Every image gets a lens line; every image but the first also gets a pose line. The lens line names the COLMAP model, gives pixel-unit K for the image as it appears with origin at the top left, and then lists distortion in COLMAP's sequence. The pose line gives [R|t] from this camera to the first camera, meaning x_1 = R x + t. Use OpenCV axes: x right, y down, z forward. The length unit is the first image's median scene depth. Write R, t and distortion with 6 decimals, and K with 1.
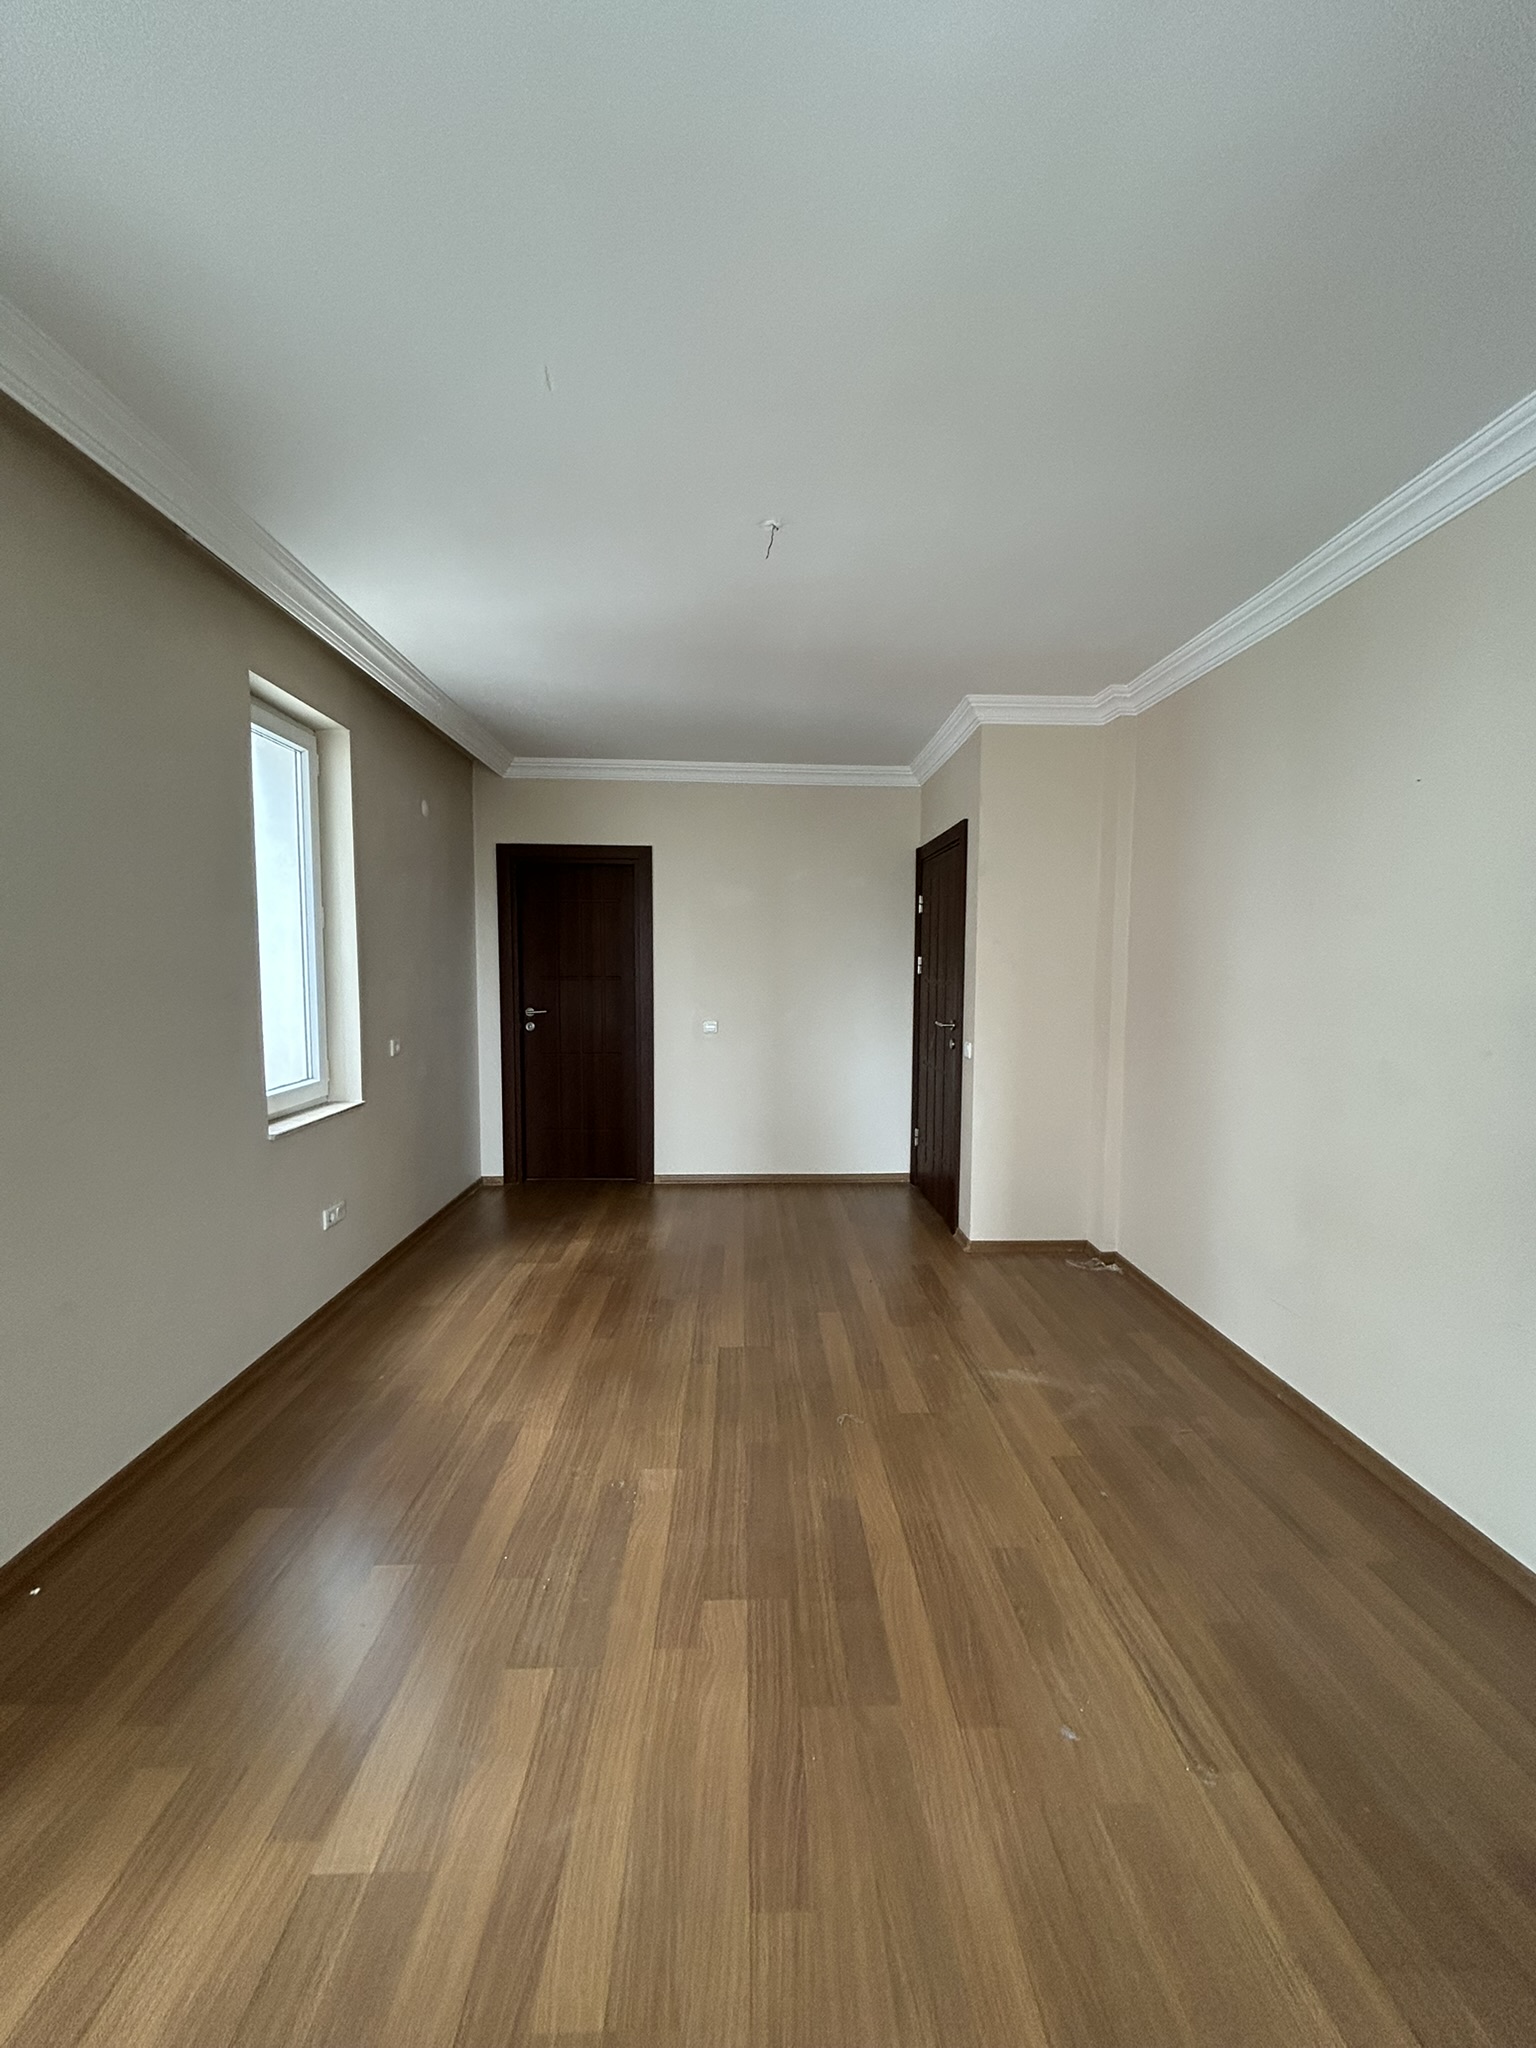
lens RADIAL K [[822.3, 0, 771.4], [0, 822.3, 1017.6], [0, 0, 1]] dist [-0.000989, 0.000613]
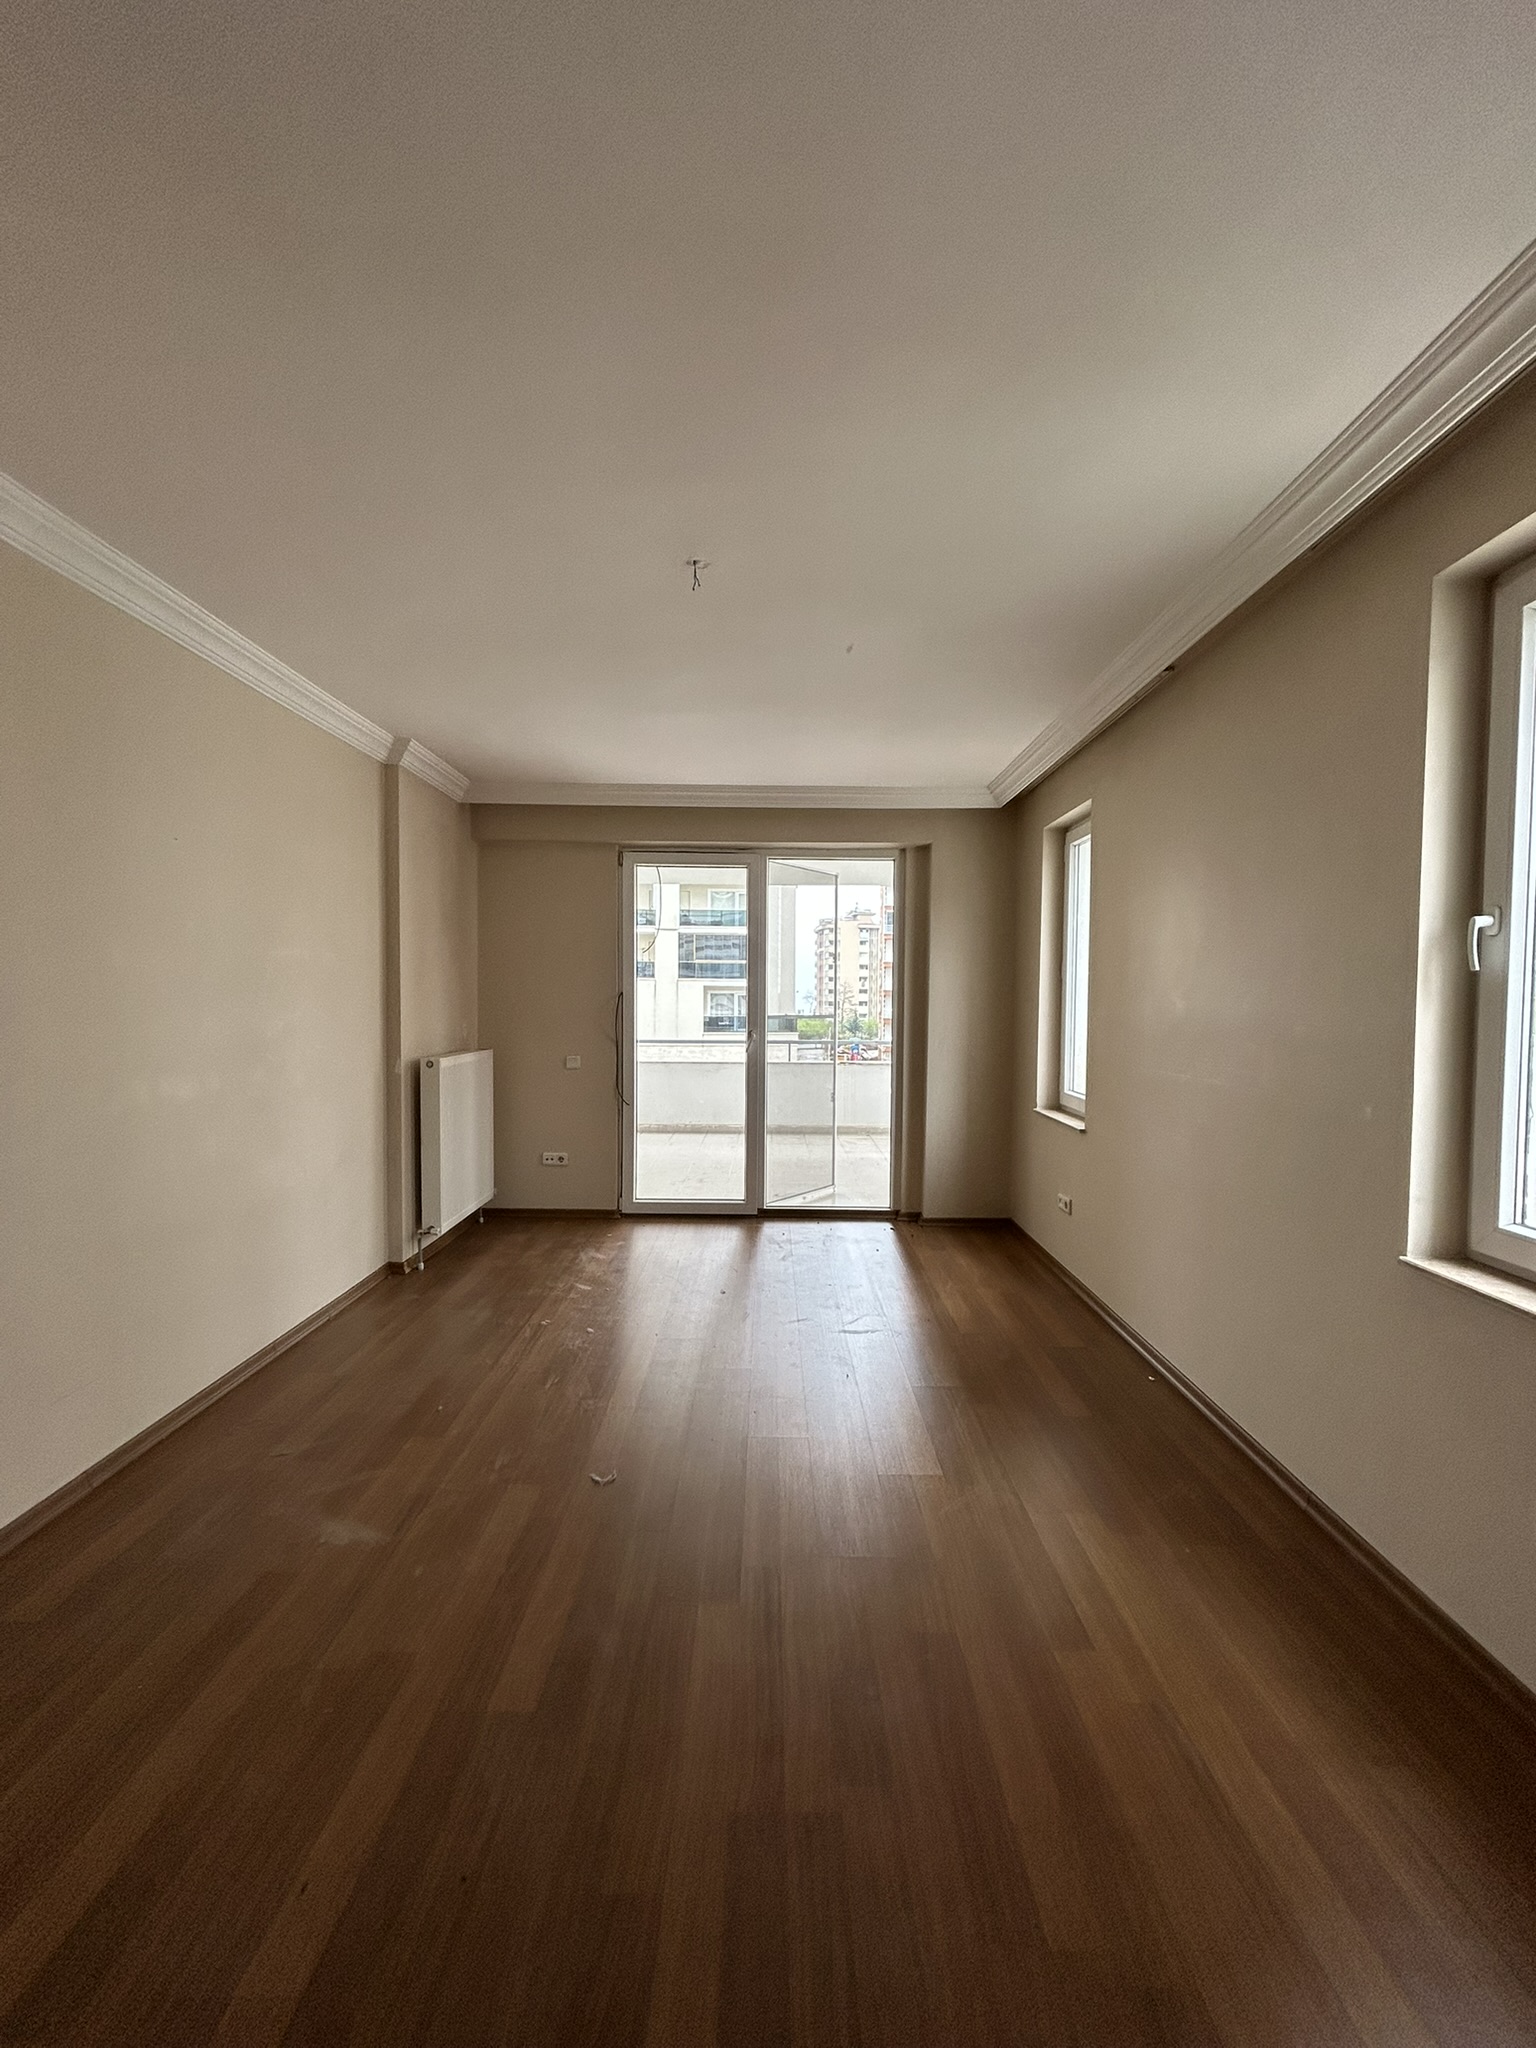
lens RADIAL K [[822.3, 0, 767.3], [0, 822.3, 1011.6], [0, 0, 1]] dist [-0.000989, 0.000613]
pose [[-0.998998, -0.014459, 0.042343, -0.119088], [-0.010991, 0.996652, 0.081019, -0.113574], [-0.043373, 0.080472, -0.995813, 1.779169]]
